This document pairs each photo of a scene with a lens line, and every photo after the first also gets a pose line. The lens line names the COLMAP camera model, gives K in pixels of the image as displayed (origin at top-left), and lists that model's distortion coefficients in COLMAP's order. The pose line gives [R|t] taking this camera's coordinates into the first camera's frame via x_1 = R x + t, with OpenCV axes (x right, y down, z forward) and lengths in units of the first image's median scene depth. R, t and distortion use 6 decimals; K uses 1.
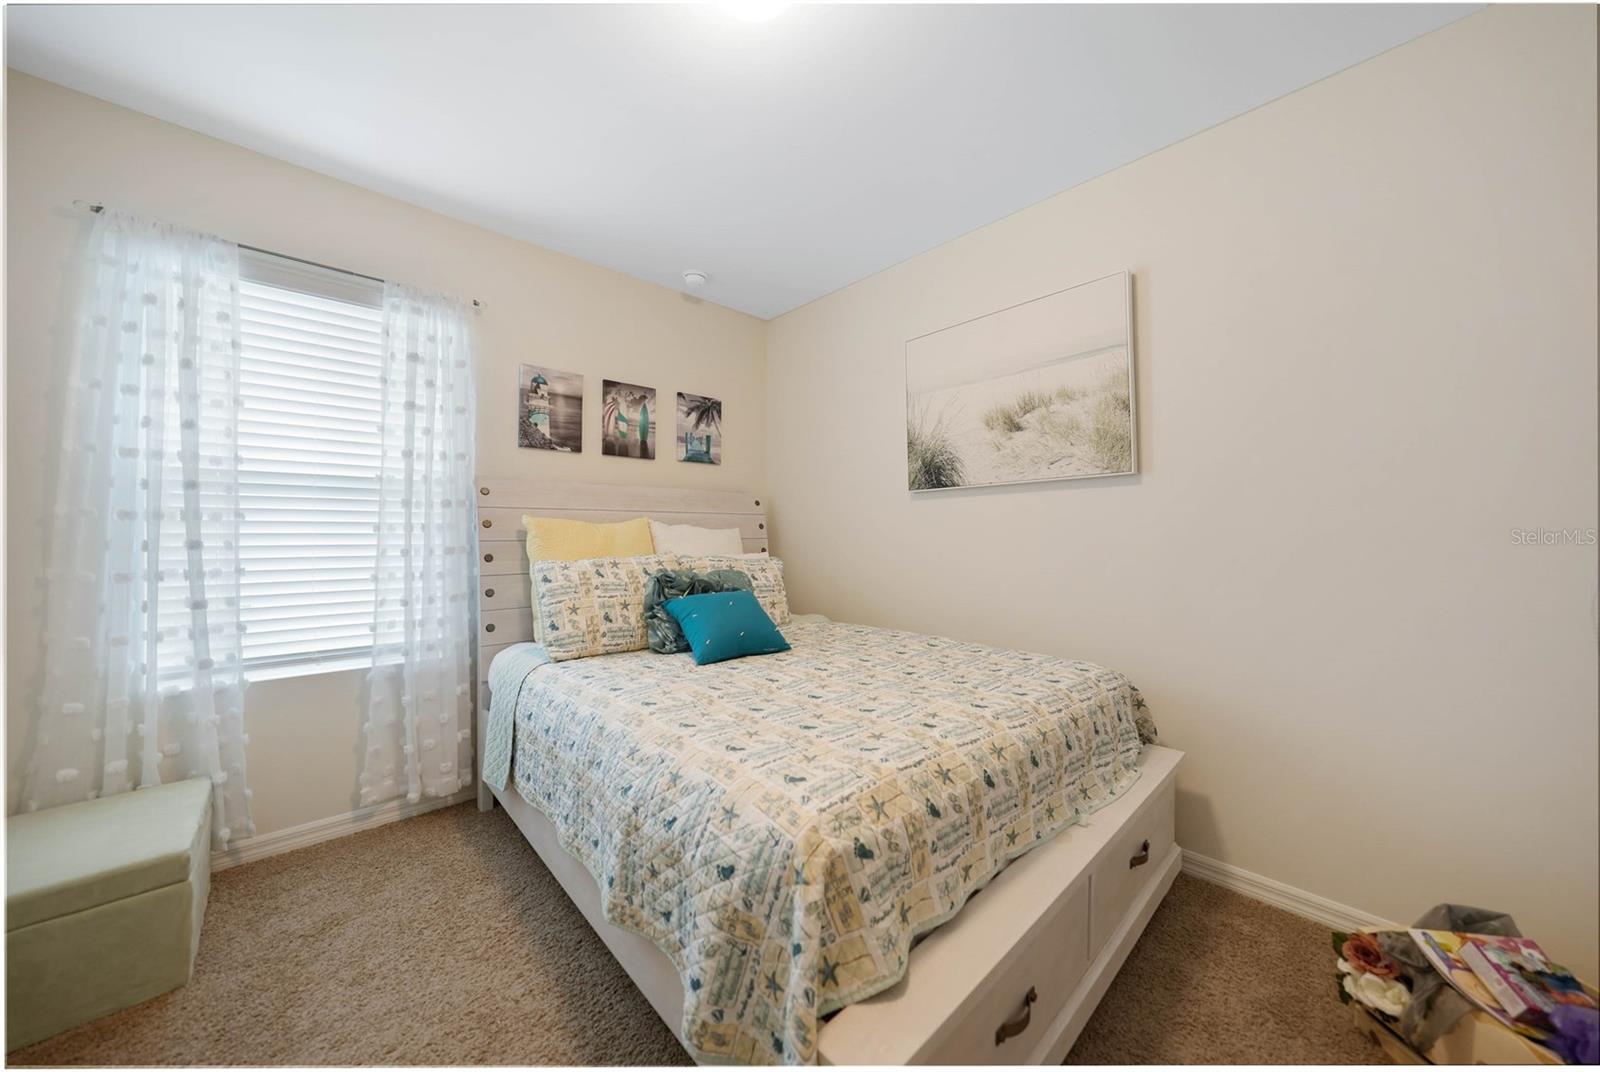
lens RADIAL K [[562.0, 0, 804.5], [0, 562.0, 532.4], [0, 0, 1]] dist [-0.005060, 0.000330]
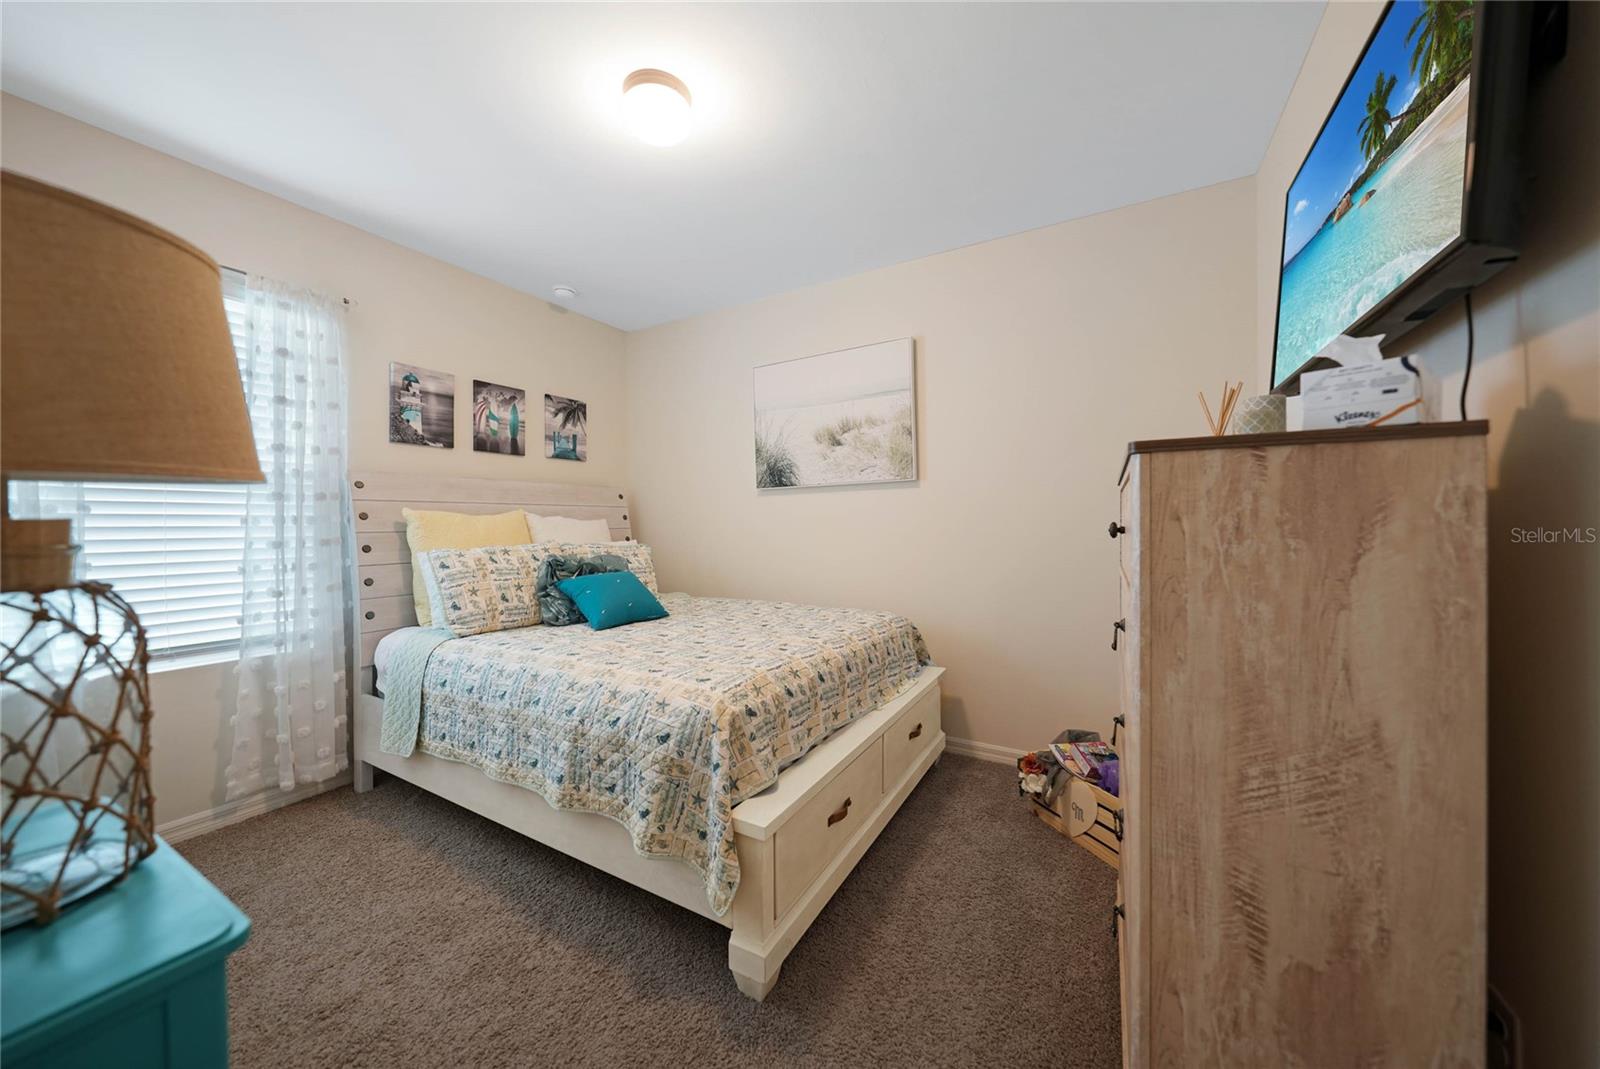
lens RADIAL K [[564.9, 0, 792.7], [0, 564.9, 517.8], [0, 0, 1]] dist [0.176033, 0.000065]
pose [[0.962206, -0.003658, 0.272300, -0.122728], [0.005867, 0.999956, -0.007299, 0.000843], [-0.272261, 0.008621, 0.962185, -0.352324]]
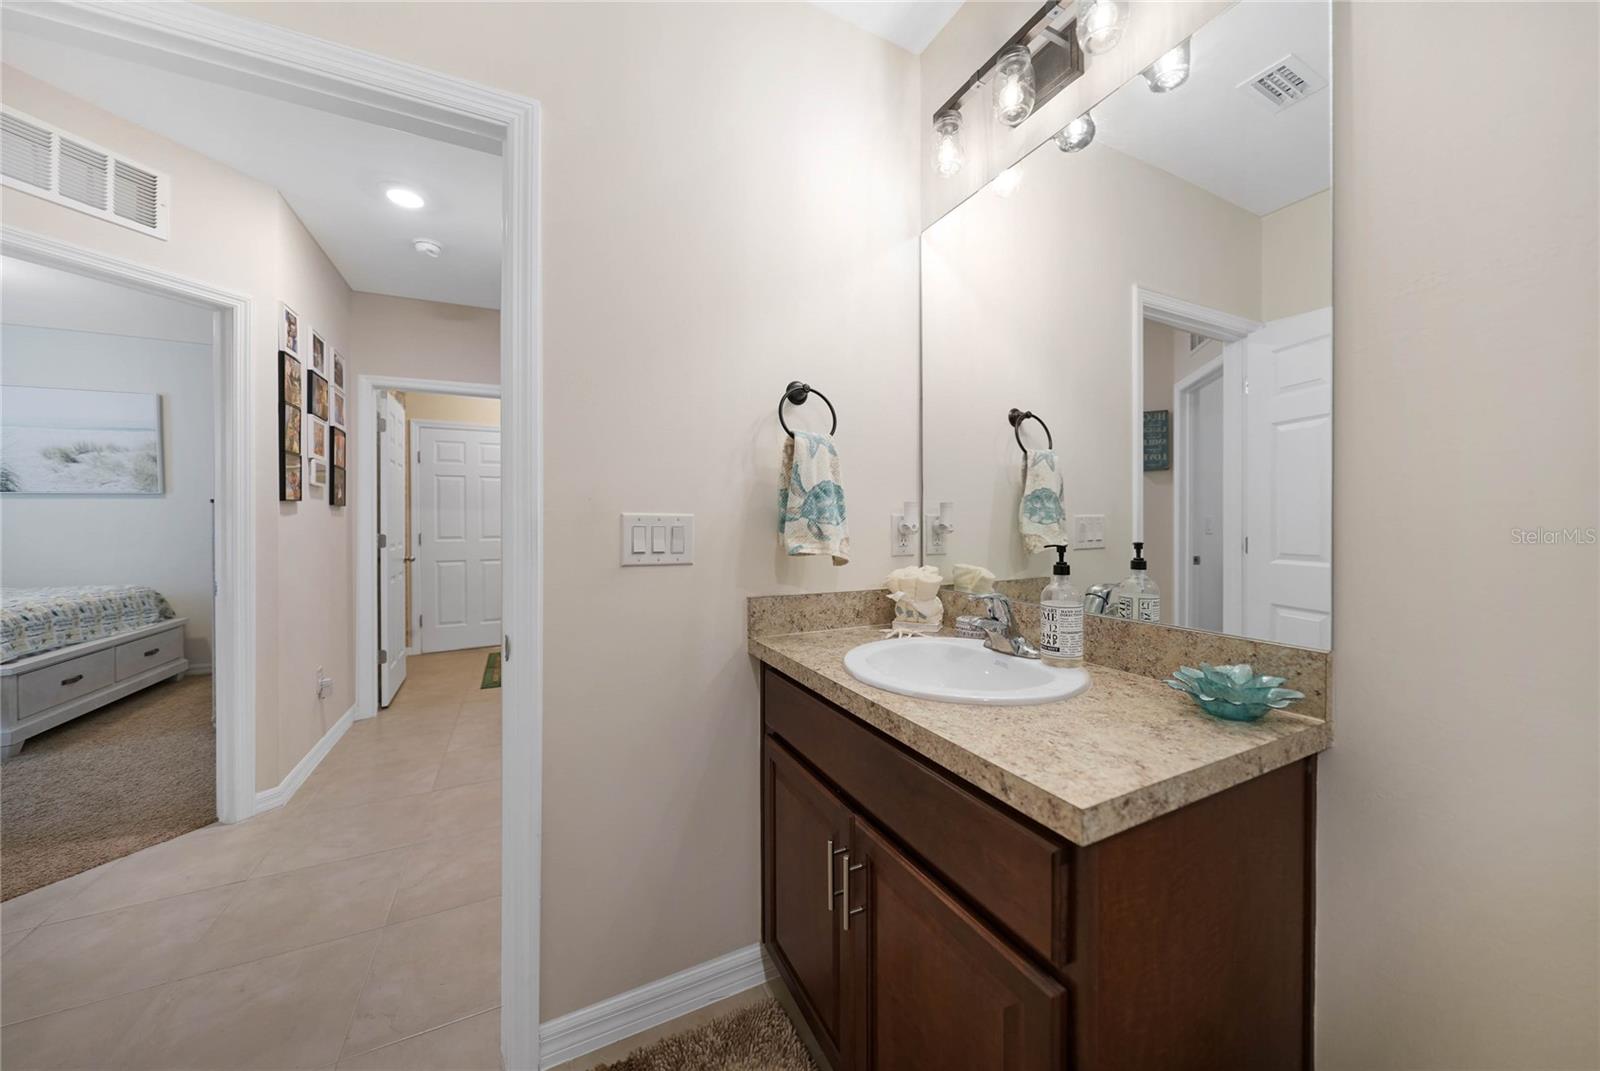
lens RADIAL K [[545.6, 0, 802.6], [0, 545.6, 526.9], [0, 0, 1]] dist [-0.004902, 0.000104]
pose [[0.283531, -0.007097, 0.958937, -0.743160], [0.002553, 0.999975, 0.006646, 0.012870], [-0.958960, 0.000564, 0.283541, -2.073345]]
